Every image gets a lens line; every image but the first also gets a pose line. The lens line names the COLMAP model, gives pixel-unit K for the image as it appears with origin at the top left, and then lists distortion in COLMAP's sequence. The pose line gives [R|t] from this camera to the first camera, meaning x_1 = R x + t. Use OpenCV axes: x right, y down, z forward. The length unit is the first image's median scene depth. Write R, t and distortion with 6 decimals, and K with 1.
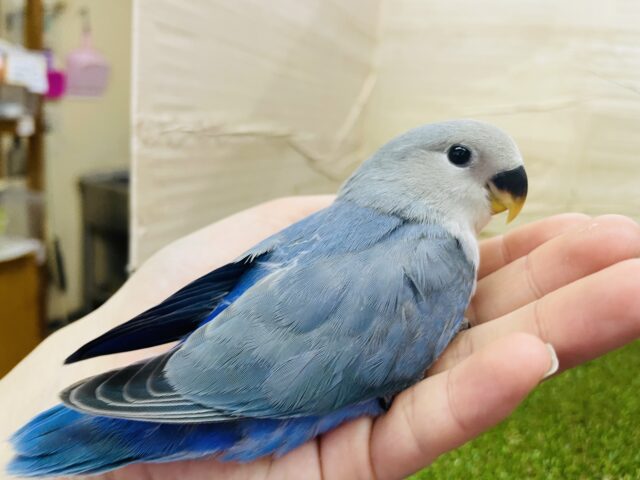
lens RADIAL K [[476.9, 0, 320.0], [0, 476.9, 240.0], [0, 0, 1]] dist [0.004098, -0.066258]
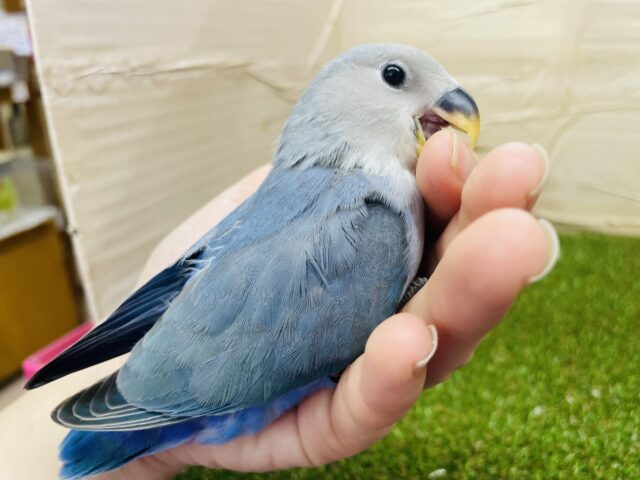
lens RADIAL K [[480.1, 0, 320.6], [0, 480.1, 244.4], [0, 0, 1]] dist [-0.036531, -0.002302]
pose [[0.993269, -0.109222, -0.038558, 0.101761], [0.113674, 0.983103, 0.143483, 0.008321], [0.022234, -0.146900, 0.988901, 0.051212]]
